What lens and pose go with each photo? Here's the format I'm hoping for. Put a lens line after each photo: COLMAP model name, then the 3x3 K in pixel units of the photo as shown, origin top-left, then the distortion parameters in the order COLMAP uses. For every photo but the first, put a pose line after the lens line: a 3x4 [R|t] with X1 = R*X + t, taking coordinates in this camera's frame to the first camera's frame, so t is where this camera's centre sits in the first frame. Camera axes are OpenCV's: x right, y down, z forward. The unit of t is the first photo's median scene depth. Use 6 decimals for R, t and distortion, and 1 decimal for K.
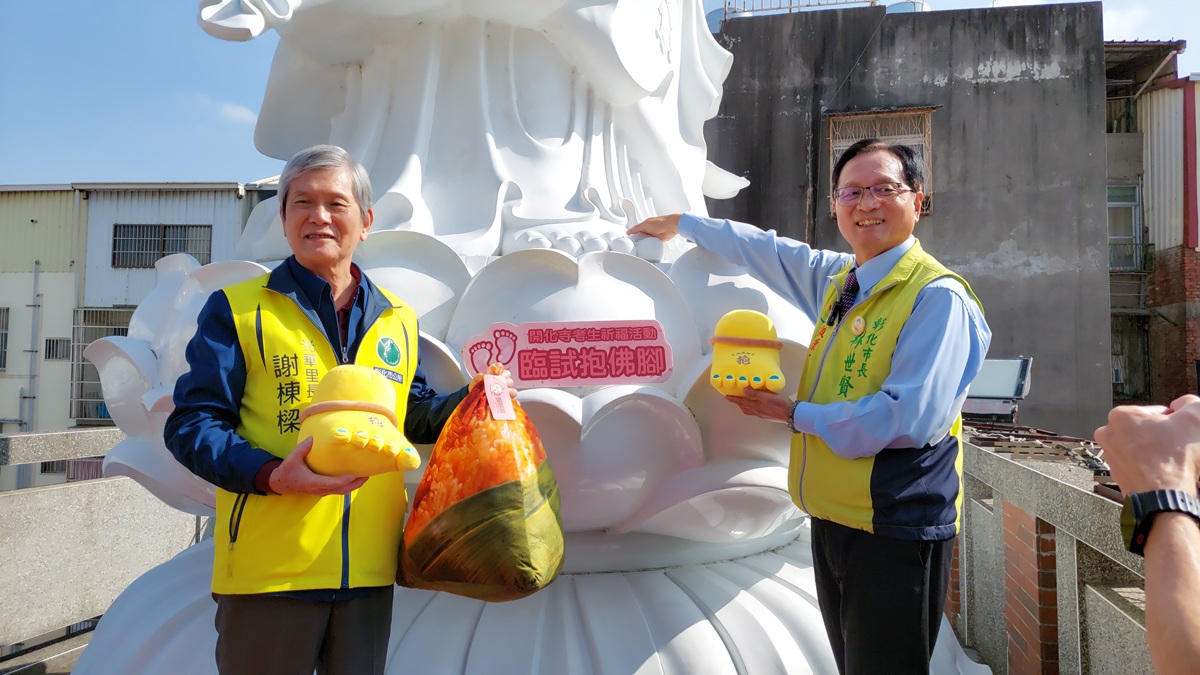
lens RADIAL K [[869.5, 0, 598.8], [0, 869.5, 336.1], [0, 0, 1]] dist [0.044279, -0.053996]
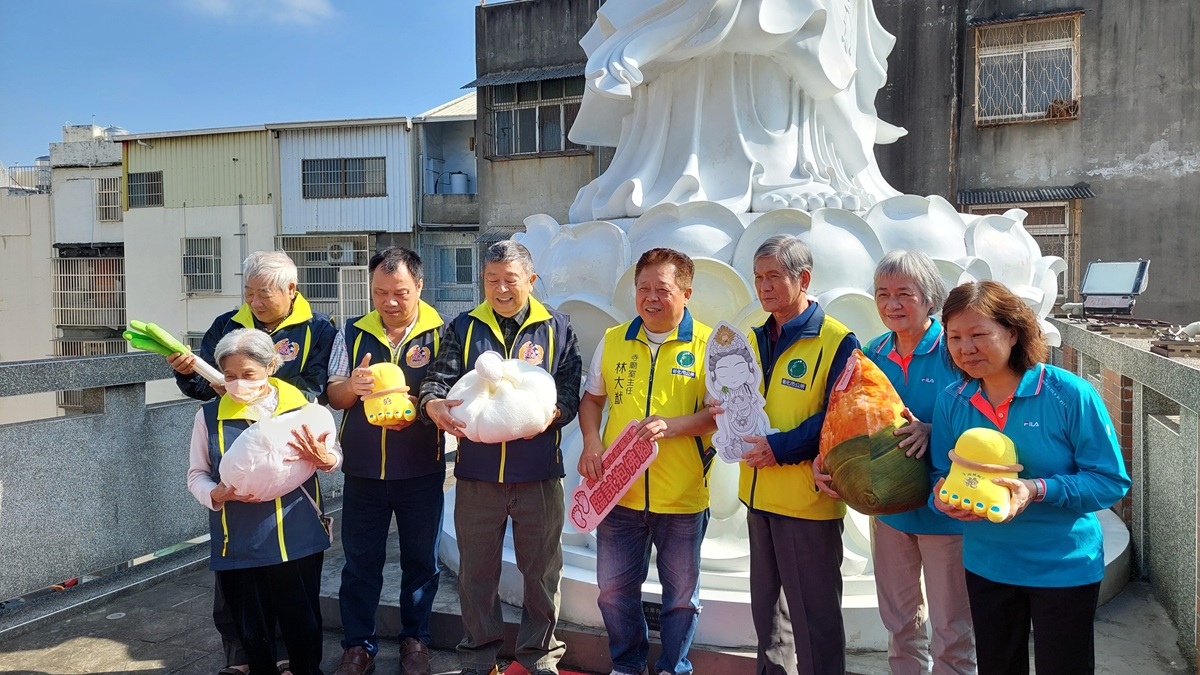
lens RADIAL K [[869.5, 0, 591.1], [0, 869.5, 329.8], [0, 0, 1]] dist [0.044279, -0.053996]
pose [[0.988173, -0.015211, -0.152585, -0.030306], [0.029687, 0.995219, 0.093050, -0.005772], [0.150441, -0.096479, 0.983900, -0.117422]]
